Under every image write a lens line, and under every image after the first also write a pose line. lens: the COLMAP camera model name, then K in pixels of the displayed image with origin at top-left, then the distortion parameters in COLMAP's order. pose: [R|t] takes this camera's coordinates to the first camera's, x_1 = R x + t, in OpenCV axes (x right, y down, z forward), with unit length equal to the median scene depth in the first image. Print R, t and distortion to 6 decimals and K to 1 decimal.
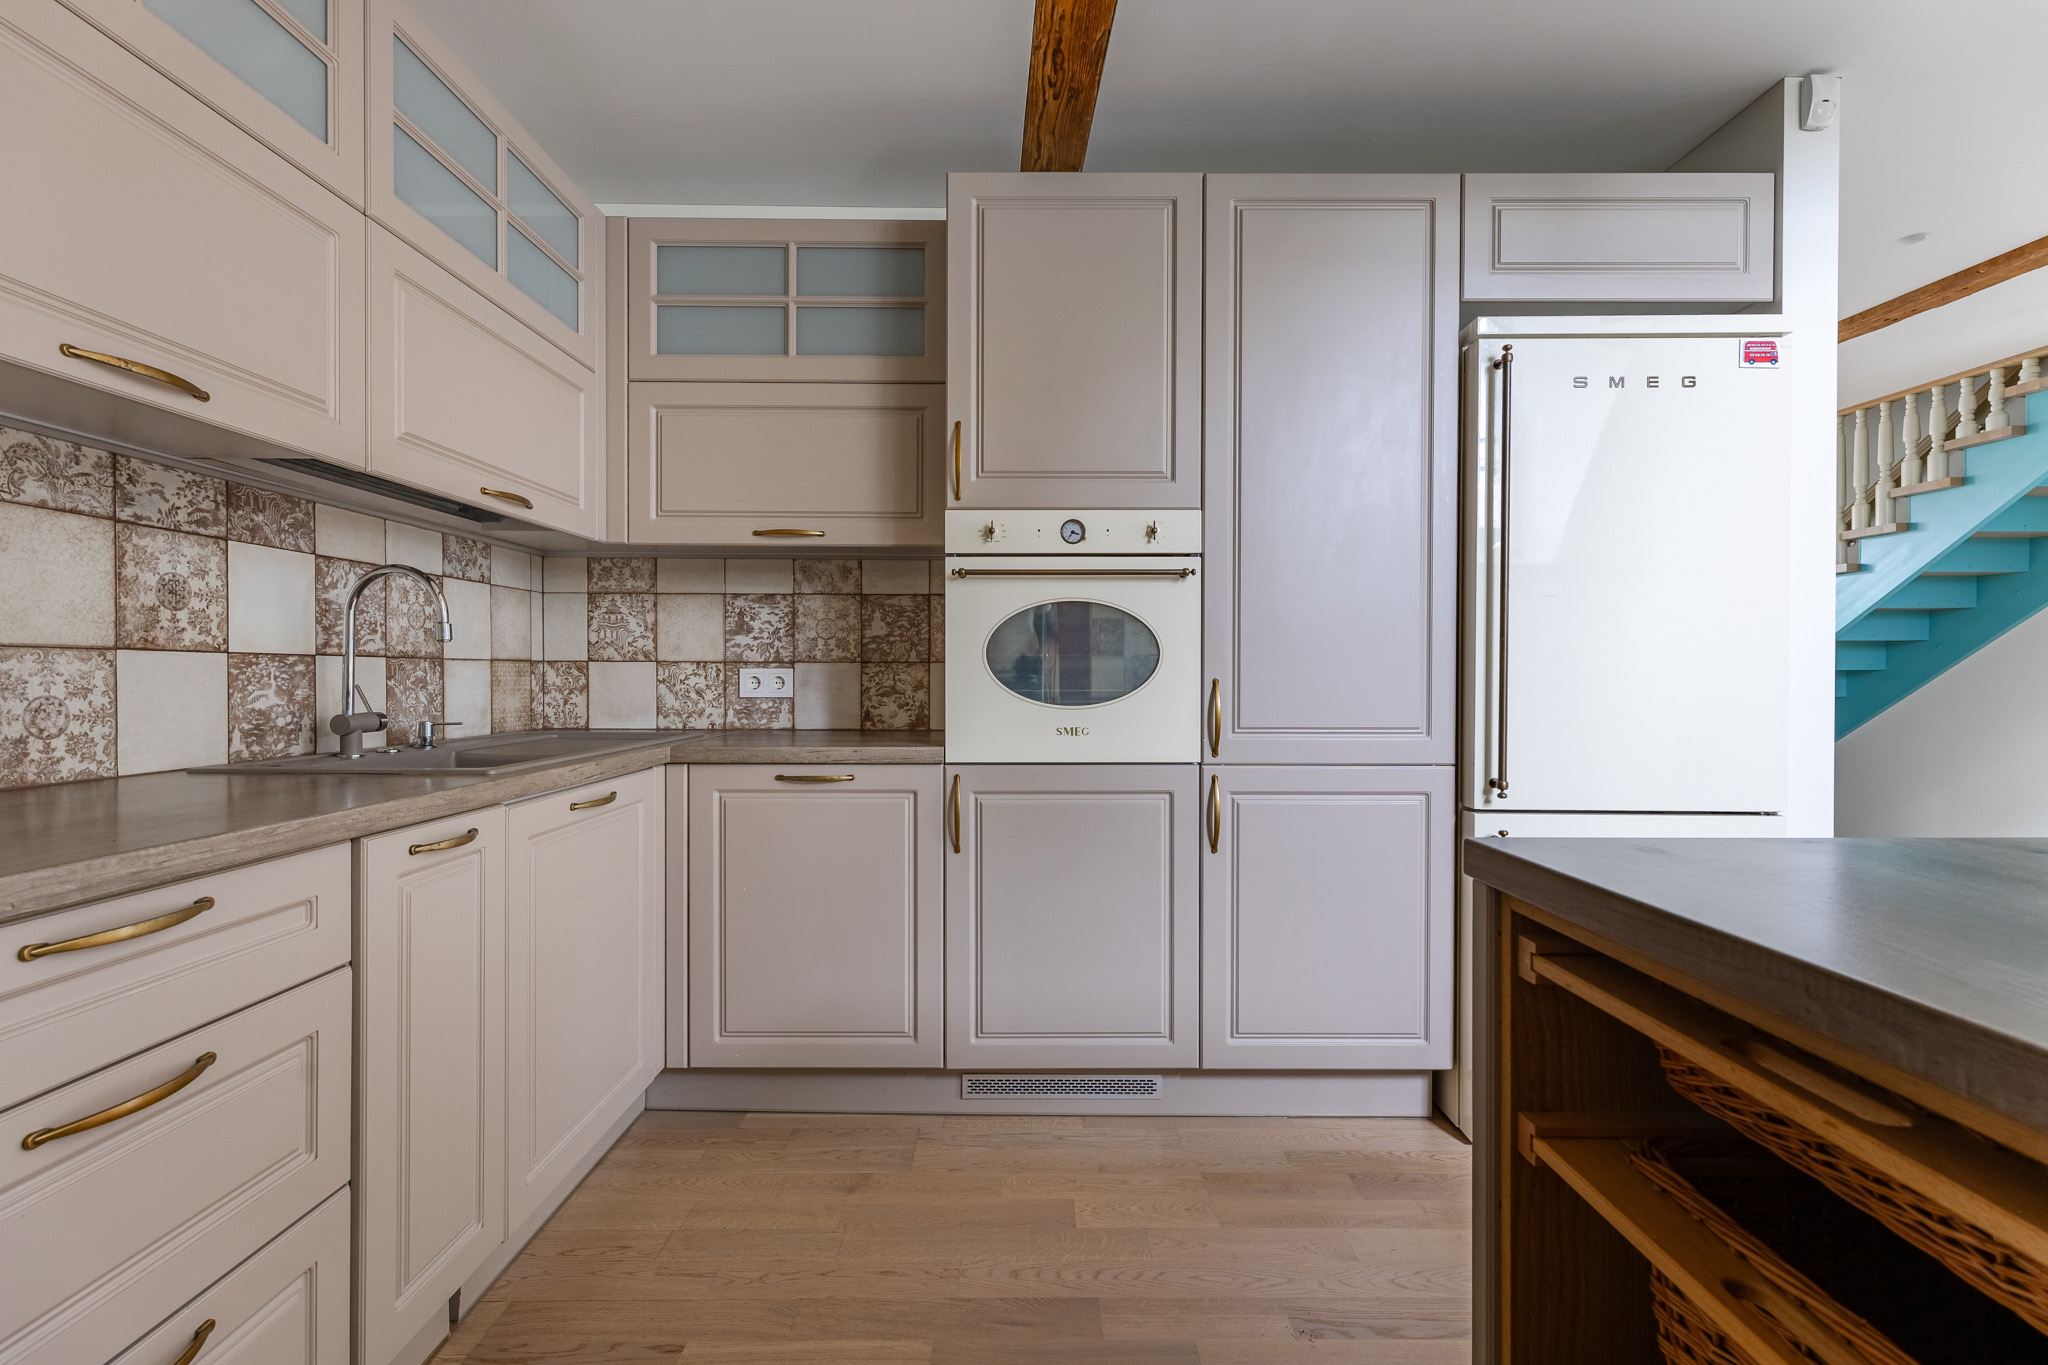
lens RADIAL K [[919.9, 0, 1040.2], [0, 919.9, 680.2], [0, 0, 1]] dist [0.005011, -0.001273]
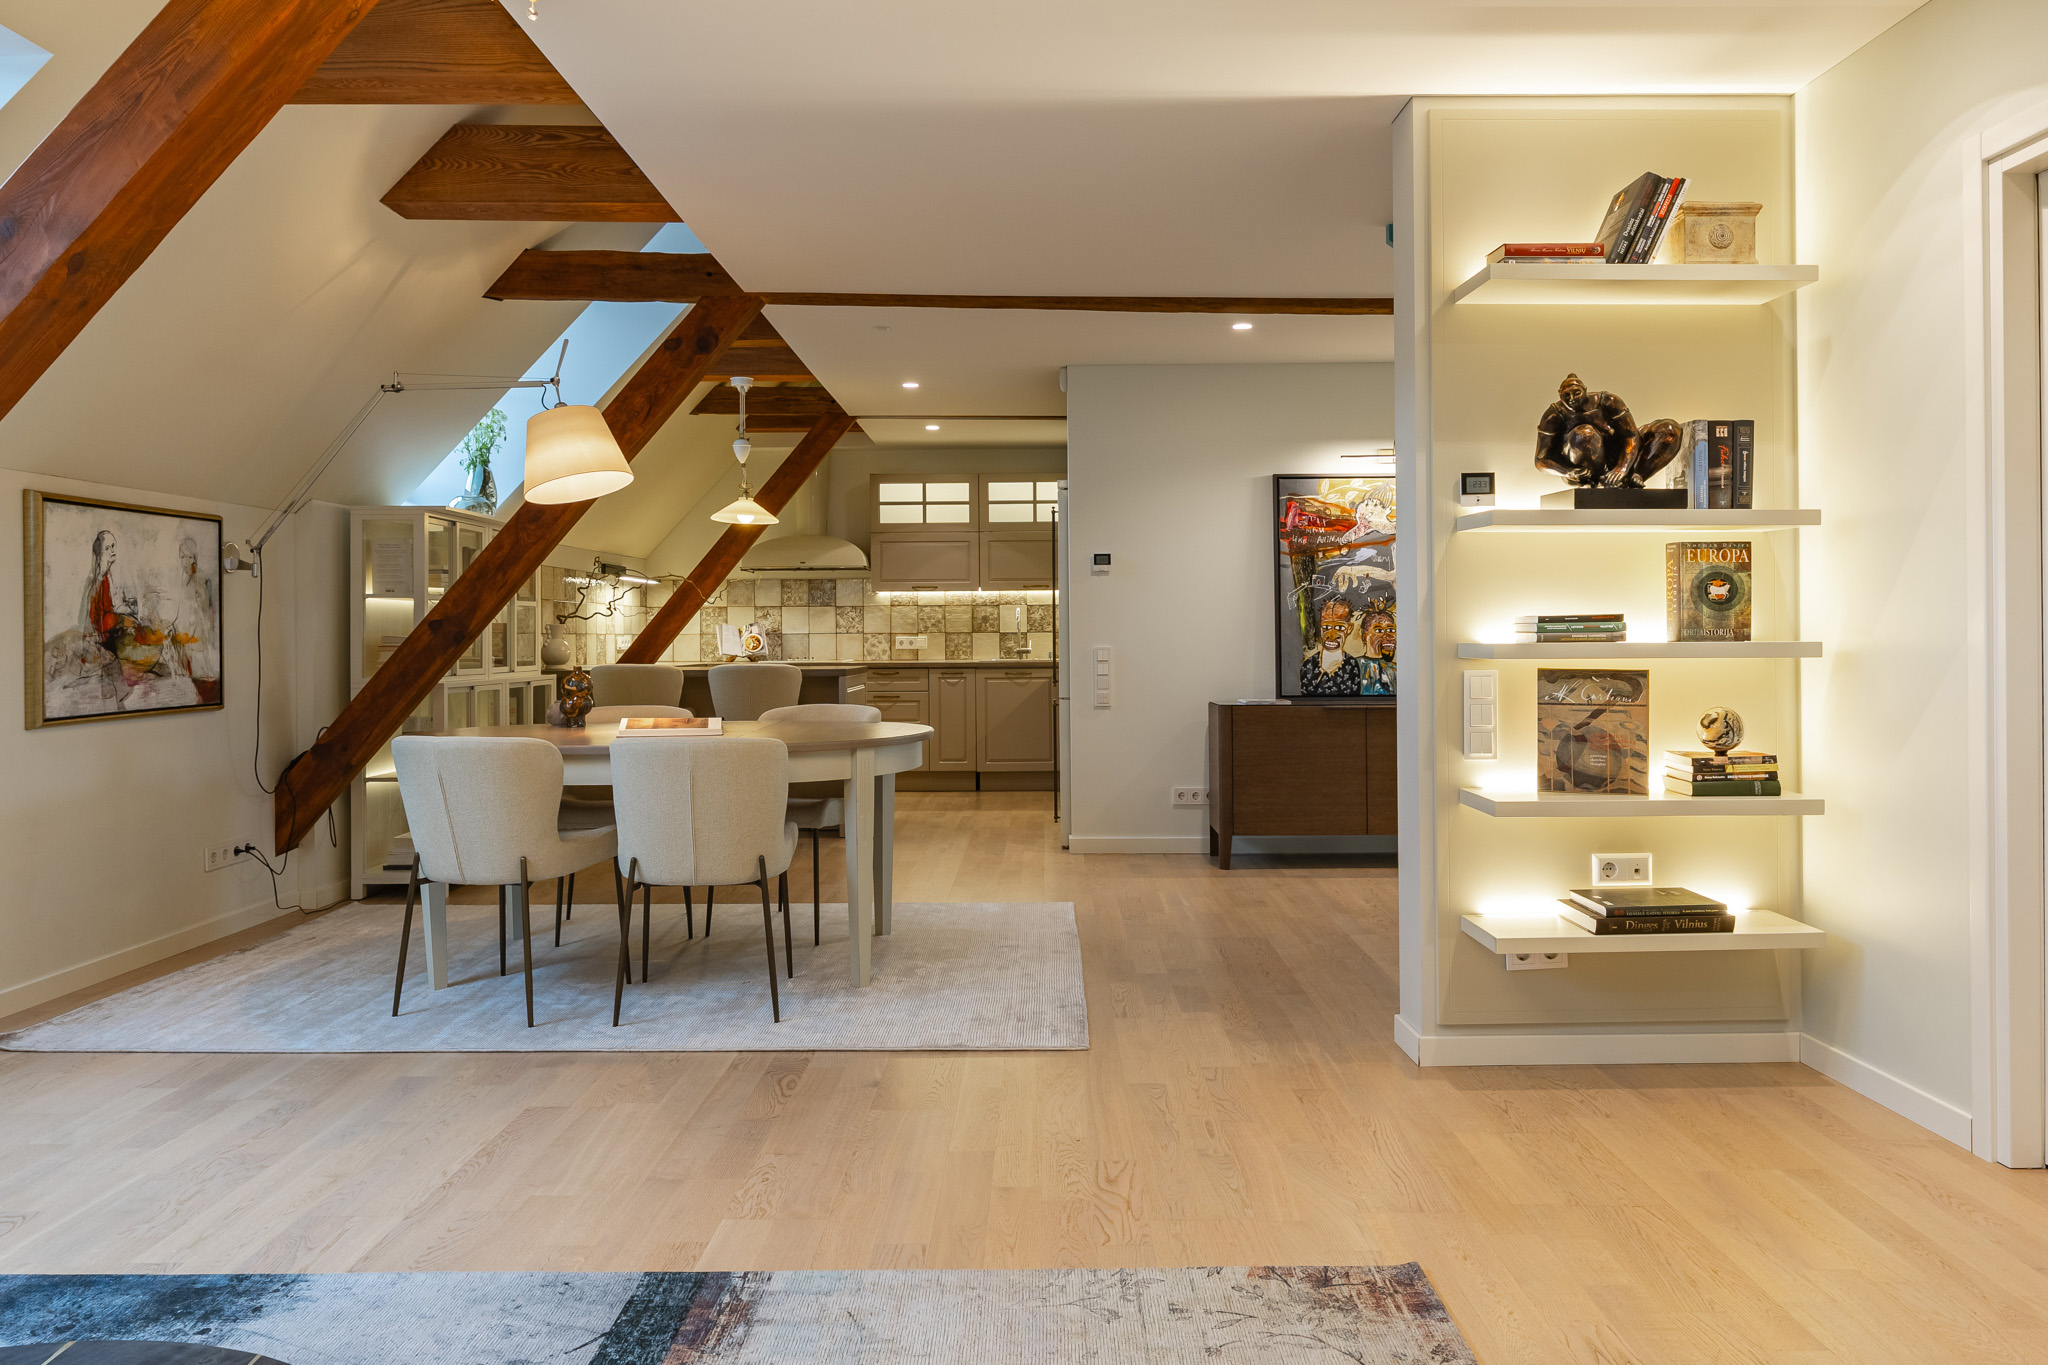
lens RADIAL K [[1419.4, 0, 1030.7], [0, 1419.4, 635.8], [0, 0, 1]] dist [-0.000583, 0.001280]
pose [[-0.016023, -0.001924, -0.999870, 4.260135], [0.000313, 0.999998, -0.001929, -0.003404], [0.999872, -0.000344, -0.016022, 0.993702]]
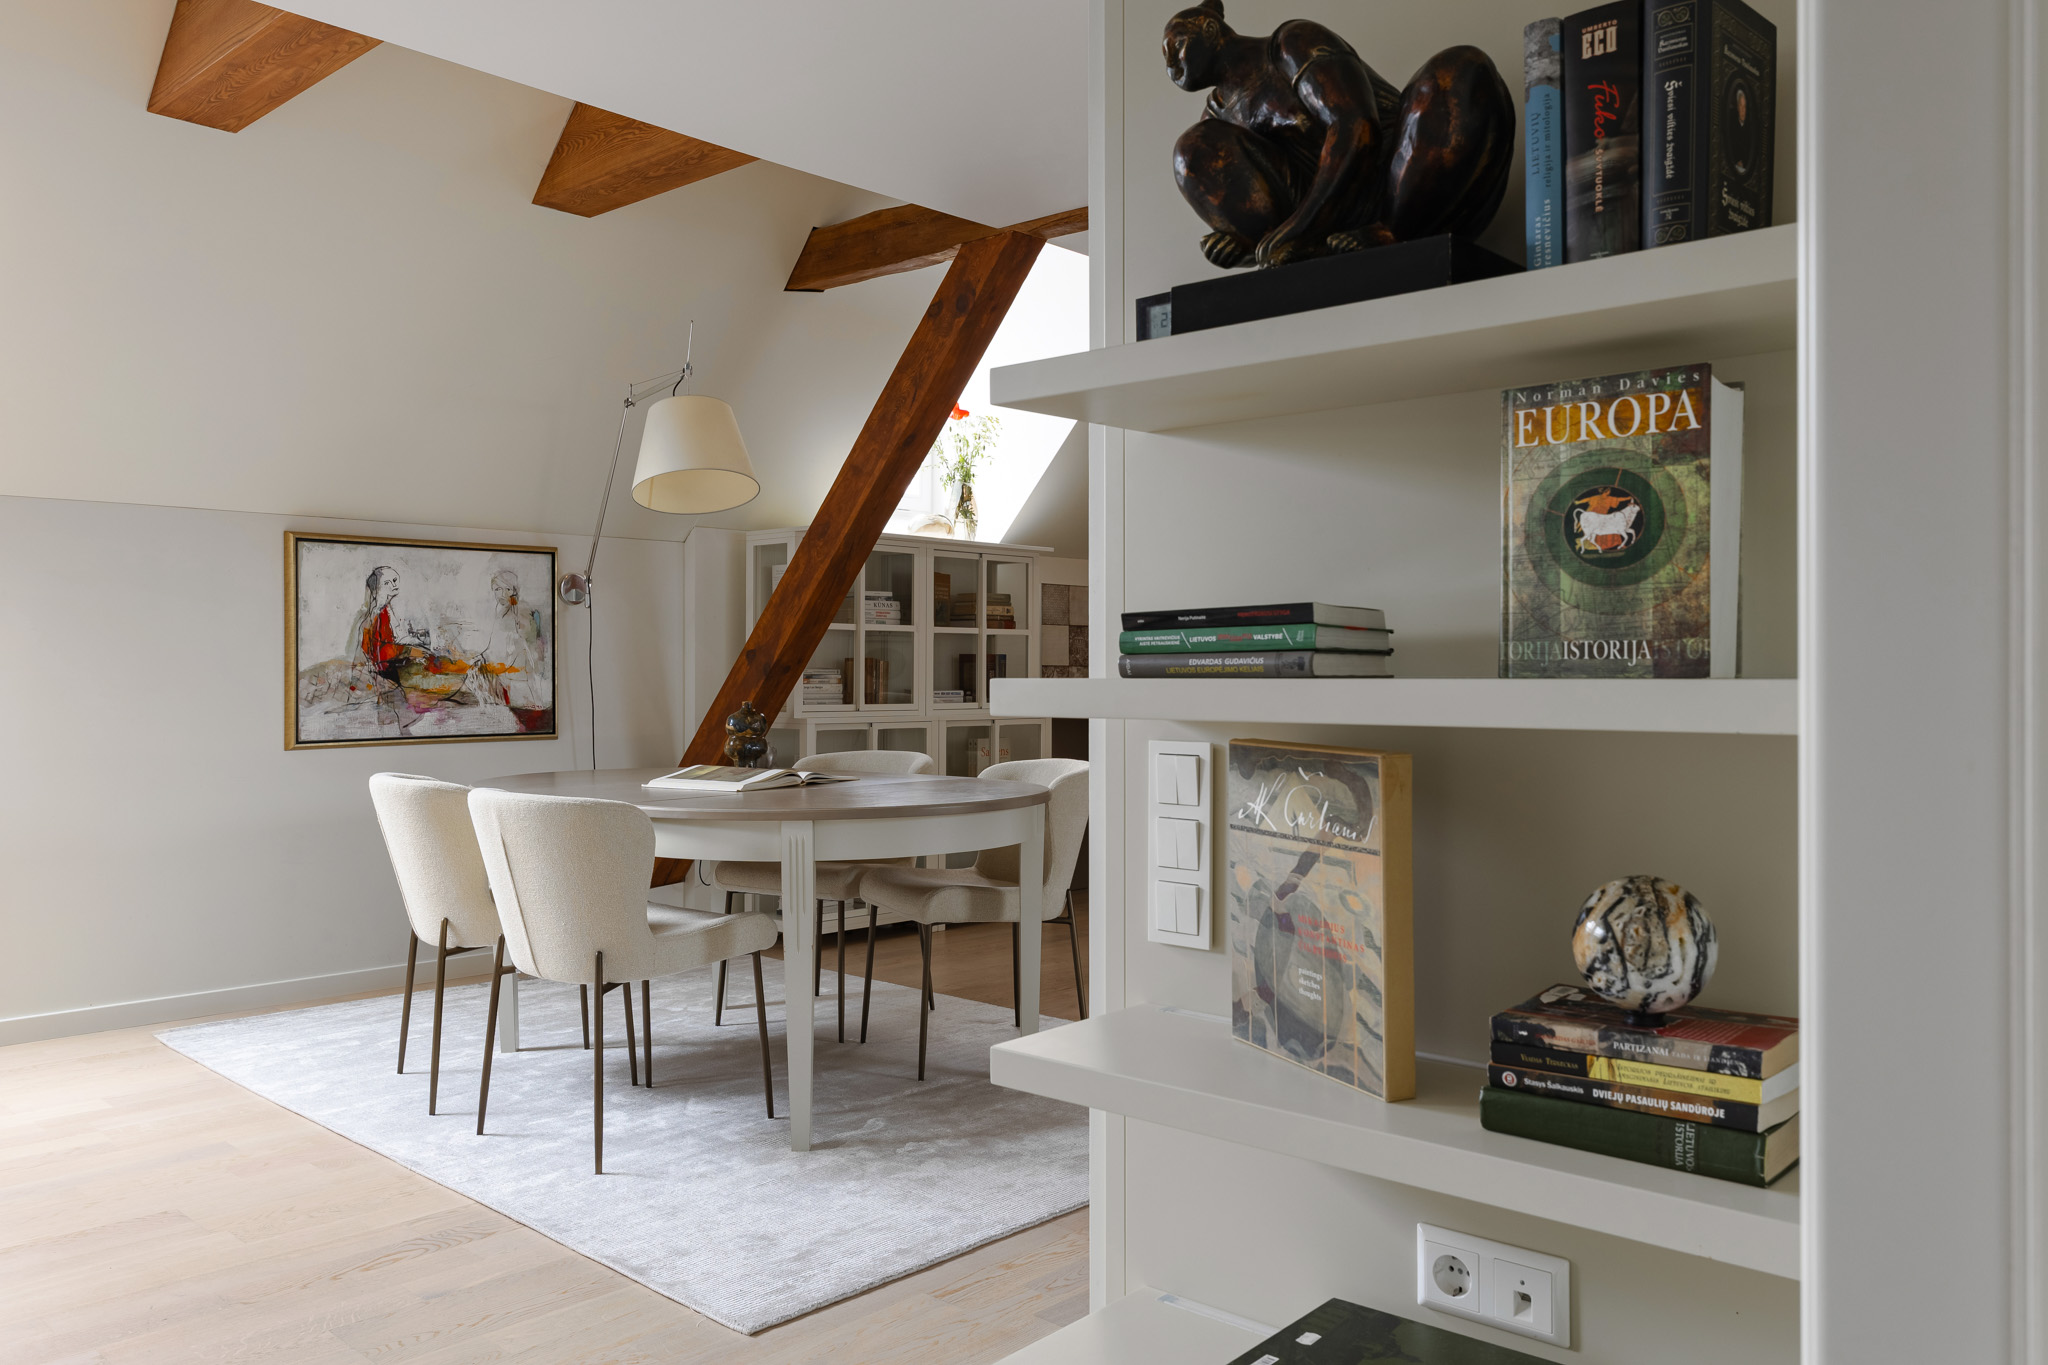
lens RADIAL K [[1523.7, 0, 1021.9], [0, 1523.7, 675.0], [0, 0, 1]] dist [0.006907, 0.004417]
pose [[-0.693738, -0.002724, -0.720223, 3.175728], [-0.005203, 0.999986, 0.001229, -0.000572], [0.720209, 0.004600, -0.693742, 2.014102]]
